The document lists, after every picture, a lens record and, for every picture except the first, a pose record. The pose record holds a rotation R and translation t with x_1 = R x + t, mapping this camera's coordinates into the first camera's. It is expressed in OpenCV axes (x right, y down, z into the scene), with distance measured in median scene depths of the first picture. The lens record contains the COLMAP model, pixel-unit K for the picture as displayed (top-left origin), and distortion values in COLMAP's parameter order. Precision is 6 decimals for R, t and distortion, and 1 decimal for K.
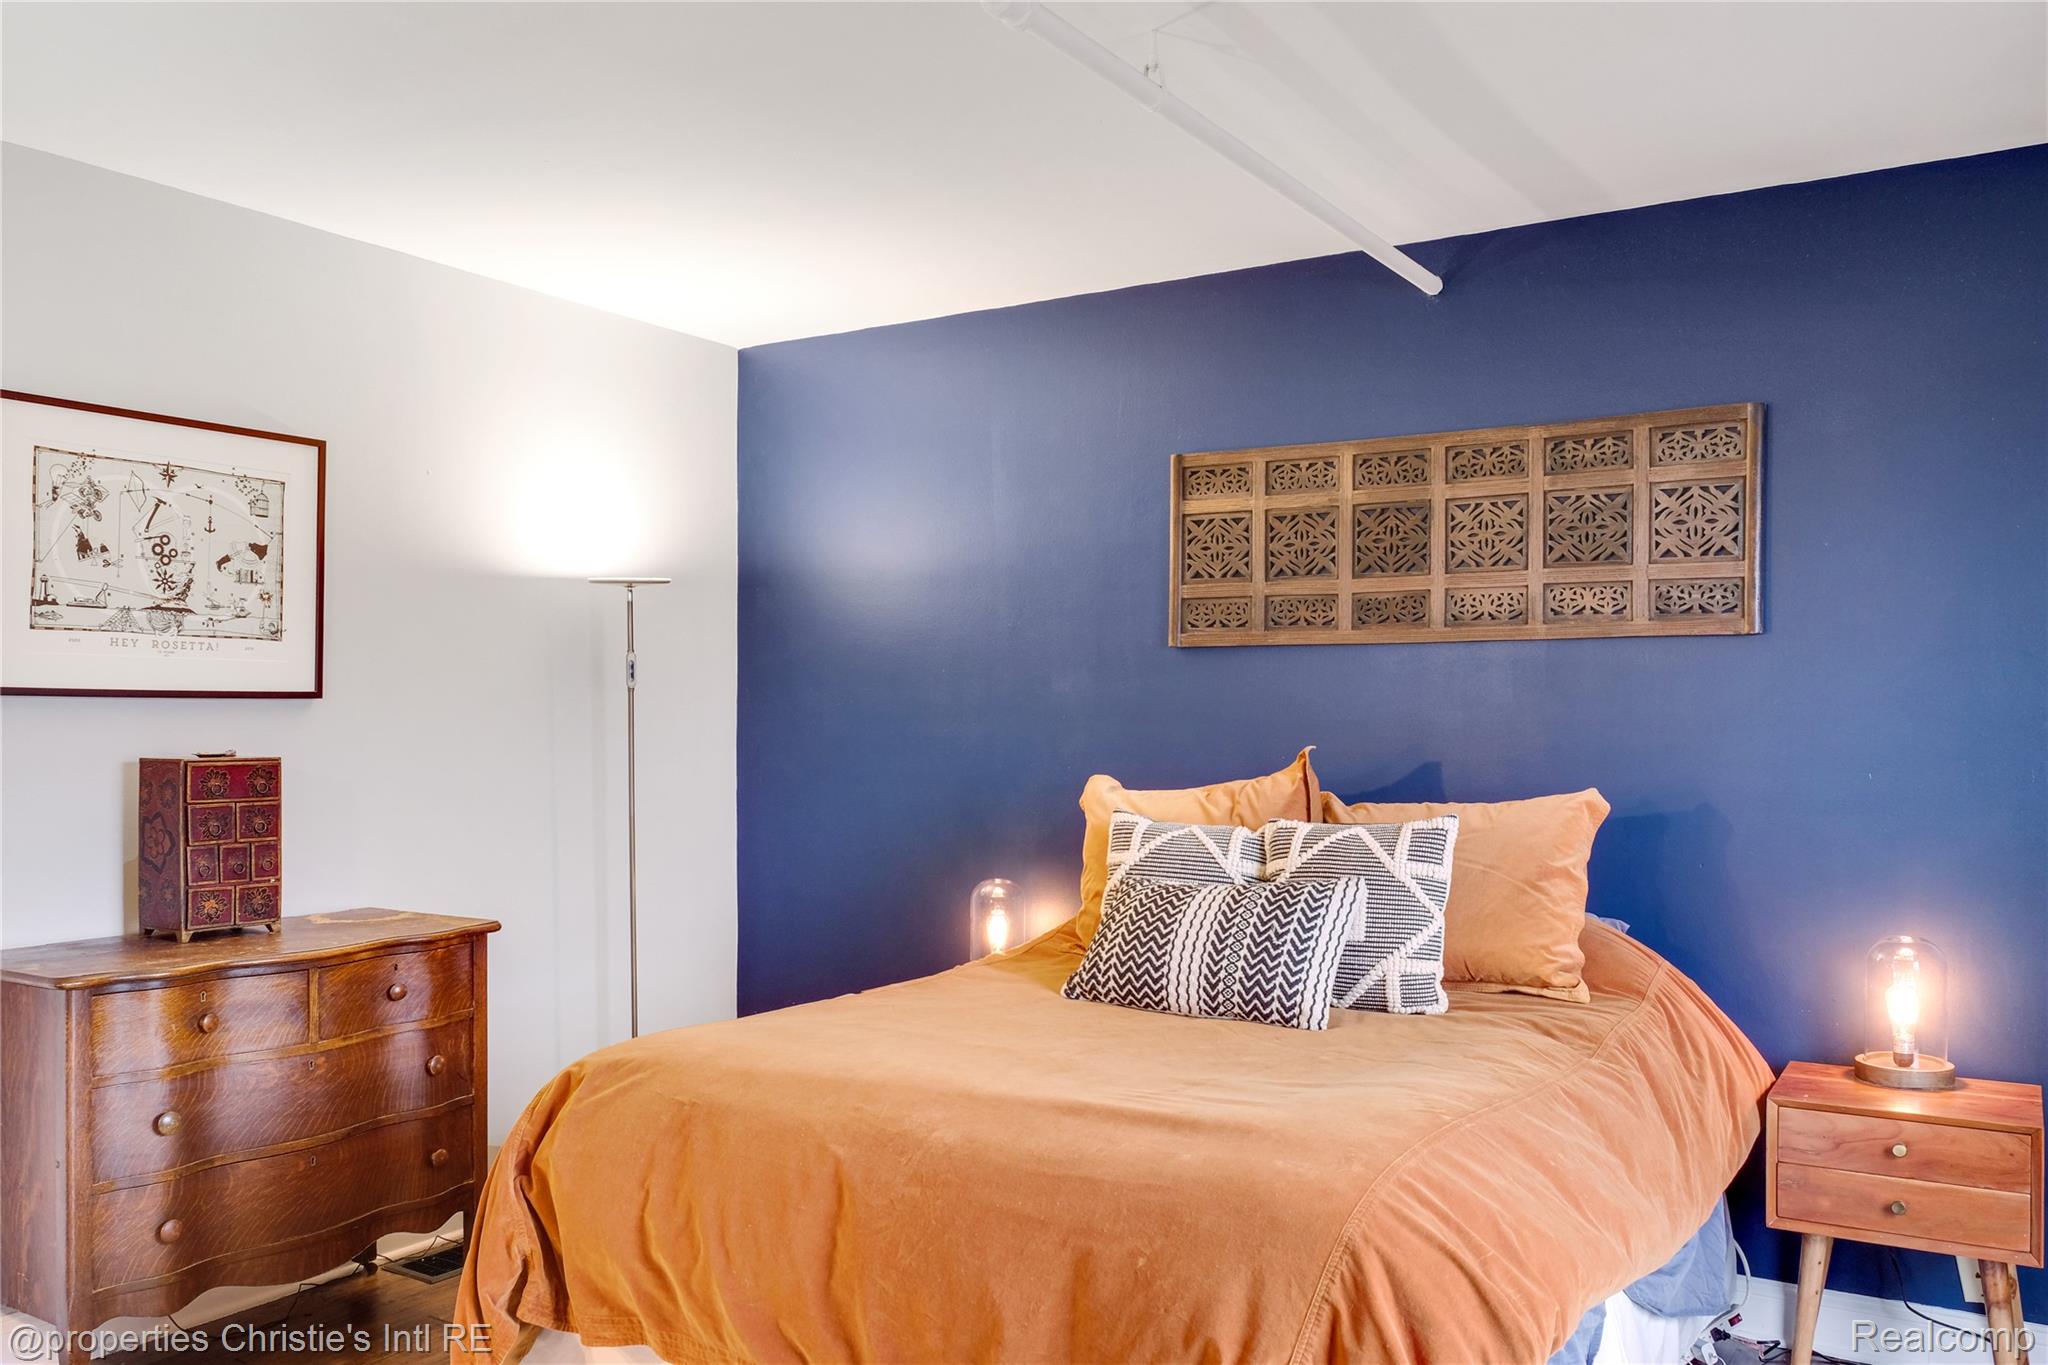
lens RADIAL K [[1575.4, 0, 1003.2], [0, 1575.4, 705.7], [0, 0, 1]] dist [-0.031765, 0.036194]
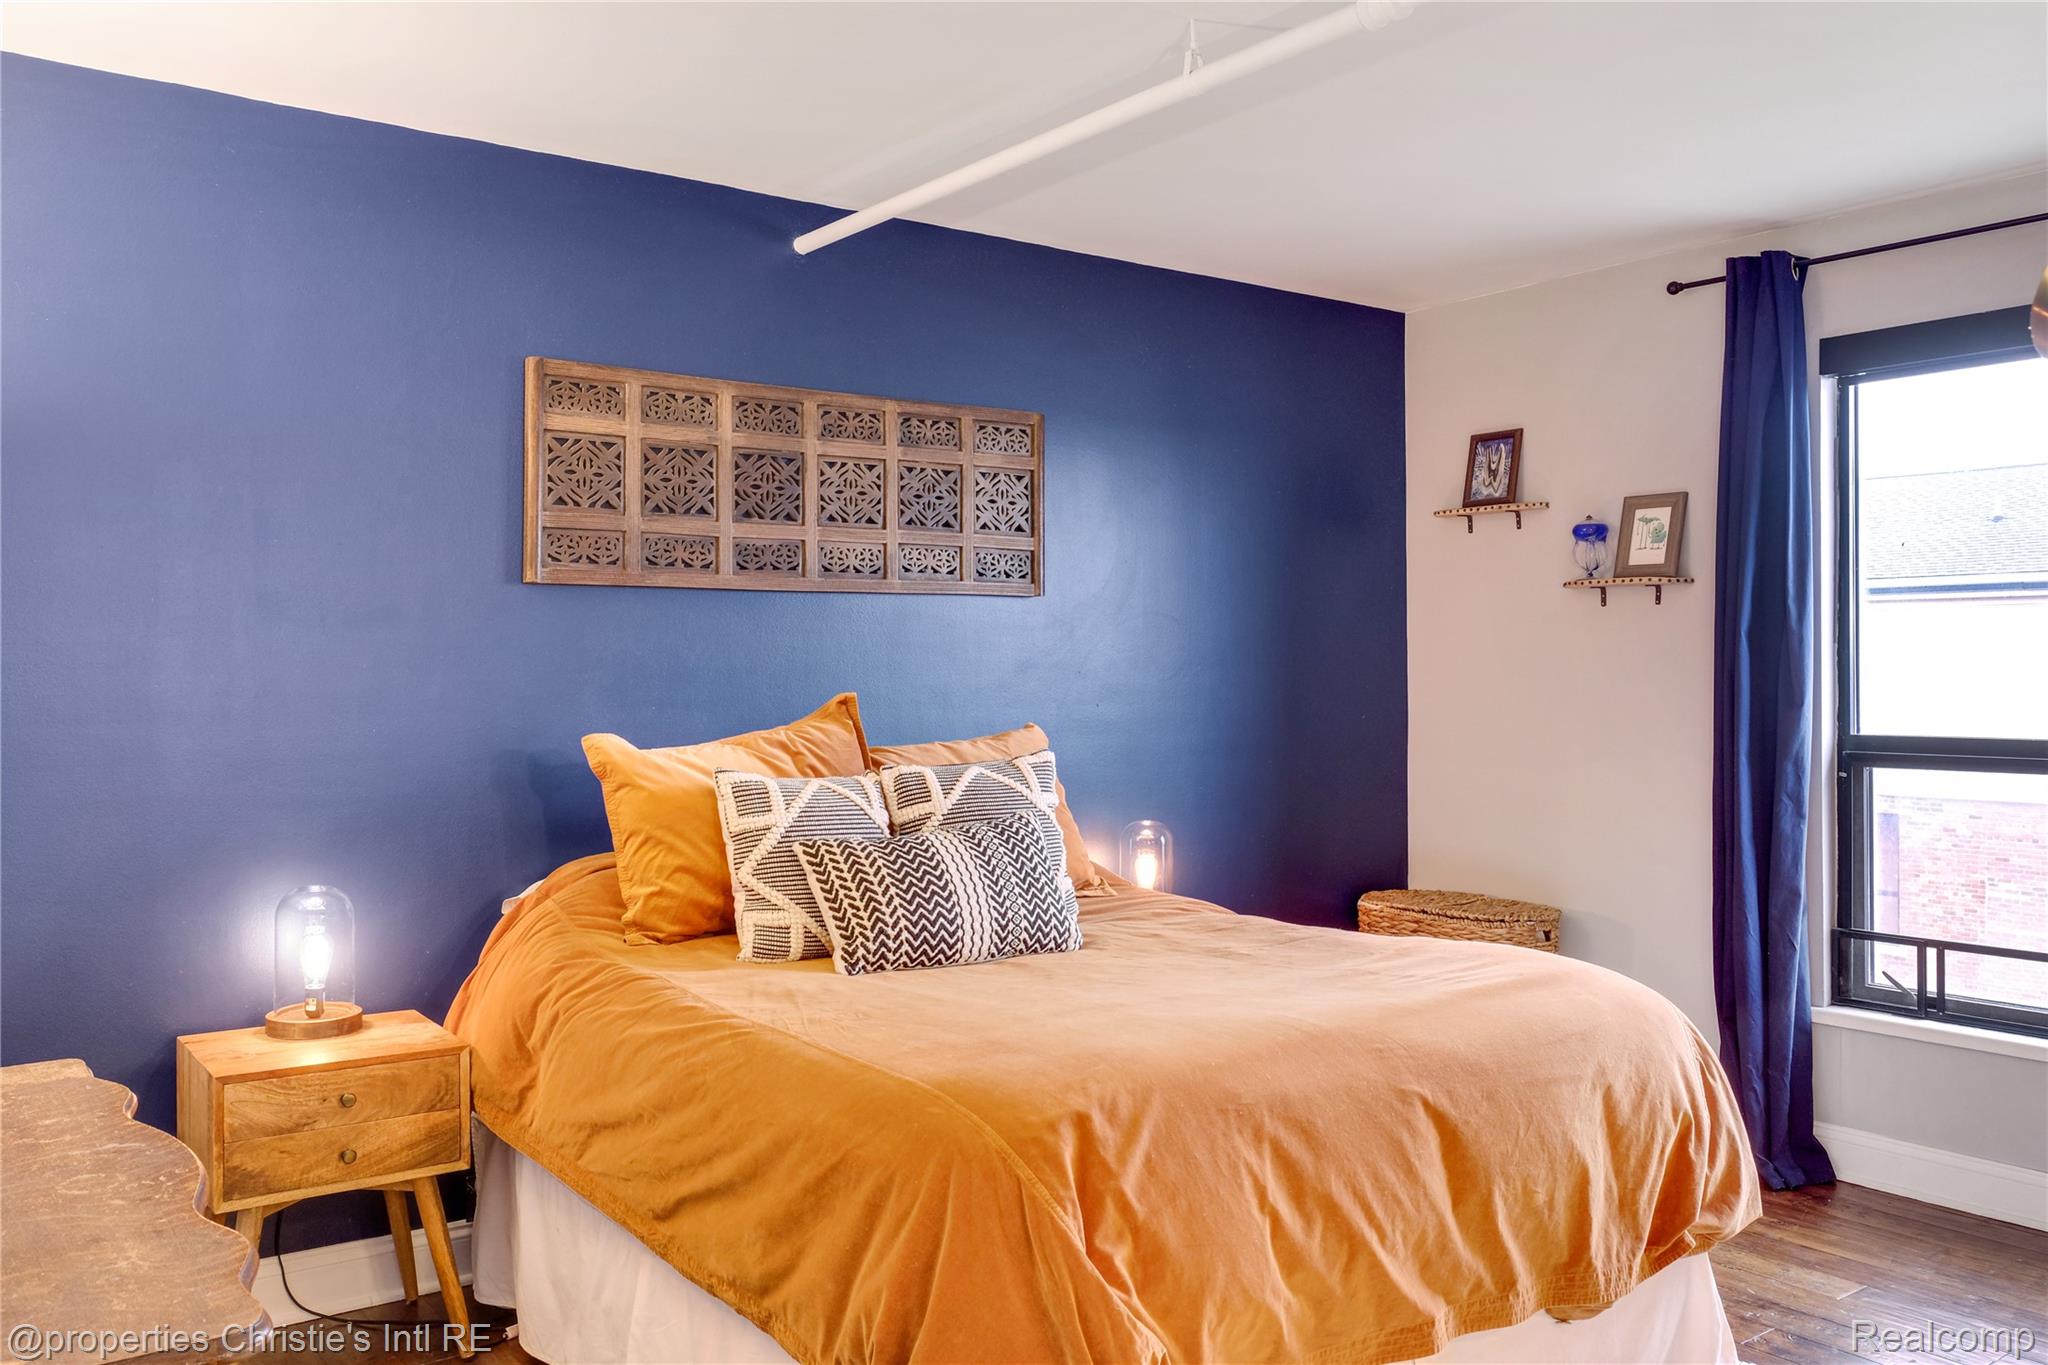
lens RADIAL K [[1731.9, 0, 1027.2], [0, 1731.9, 588.4], [0, 0, 1]] dist [0.001419, 0.003877]
pose [[0.346509, 0.034676, 0.937405, -0.736266], [-0.003117, 0.999354, -0.035815, -0.002055], [-0.938041, 0.009489, 0.346393, 0.468502]]
